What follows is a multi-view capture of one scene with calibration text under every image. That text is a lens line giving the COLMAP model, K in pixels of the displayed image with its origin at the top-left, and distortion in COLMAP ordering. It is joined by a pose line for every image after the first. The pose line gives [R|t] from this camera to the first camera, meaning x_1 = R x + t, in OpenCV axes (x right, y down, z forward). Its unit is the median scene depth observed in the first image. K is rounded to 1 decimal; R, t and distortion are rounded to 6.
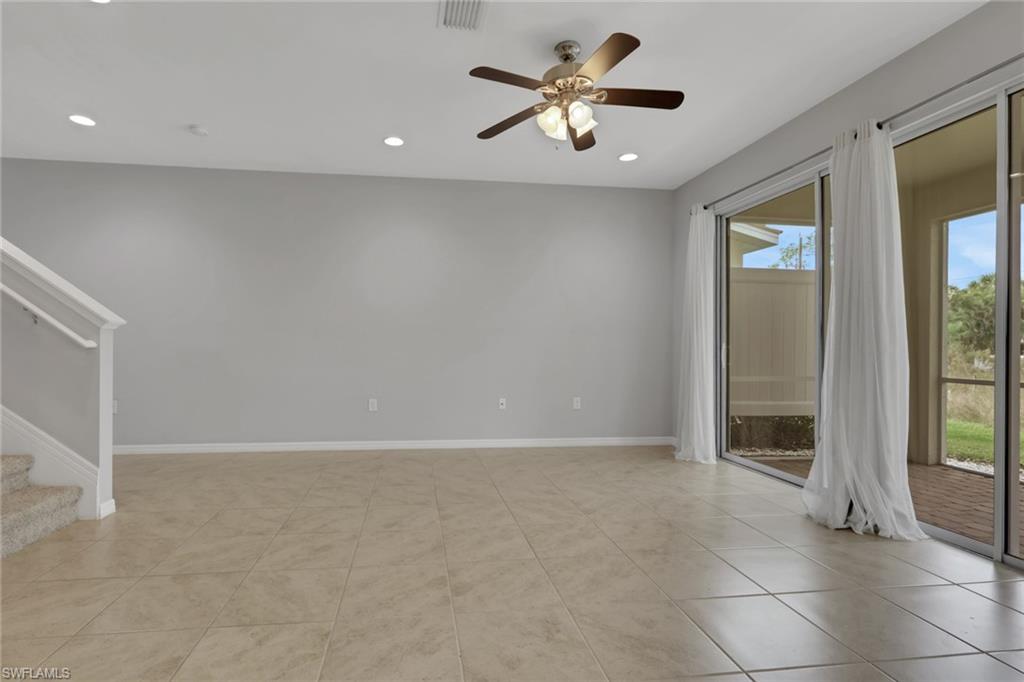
lens RADIAL K [[494.5, 0, 510.4], [0, 494.5, 342.9], [0, 0, 1]] dist [-0.002440, 0.000912]
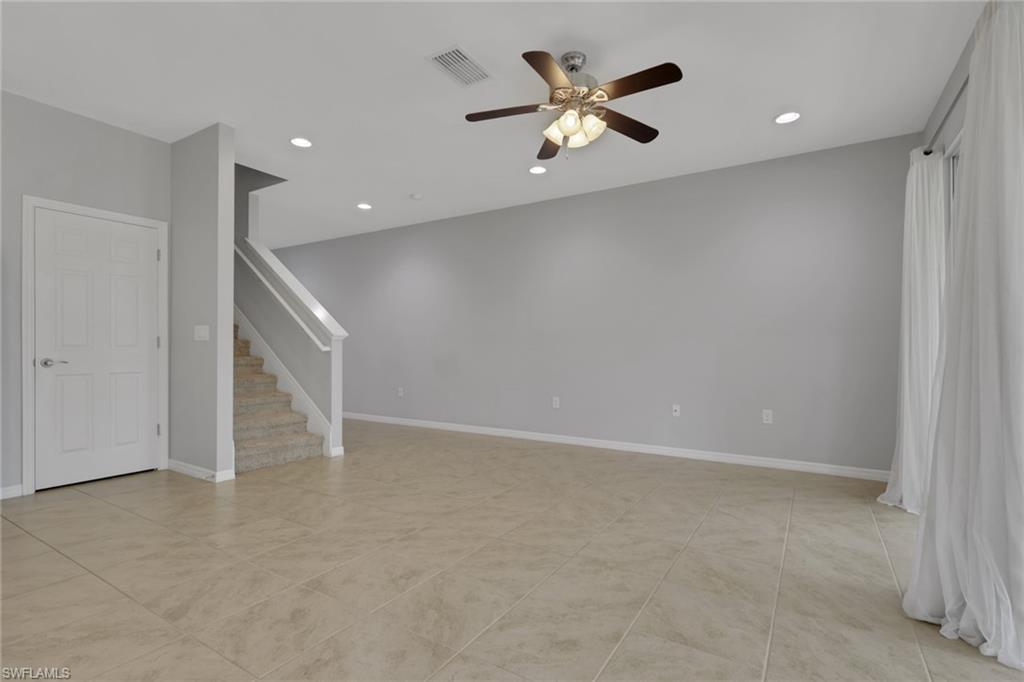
lens RADIAL K [[494.5, 0, 507.2], [0, 494.5, 342.8], [0, 0, 1]] dist [-0.002440, 0.000912]
pose [[0.764595, -0.013396, -0.644371, 0.661353], [0.006046, 0.999889, -0.013614, 0.008765], [0.644482, 0.006514, 0.764592, 0.131191]]
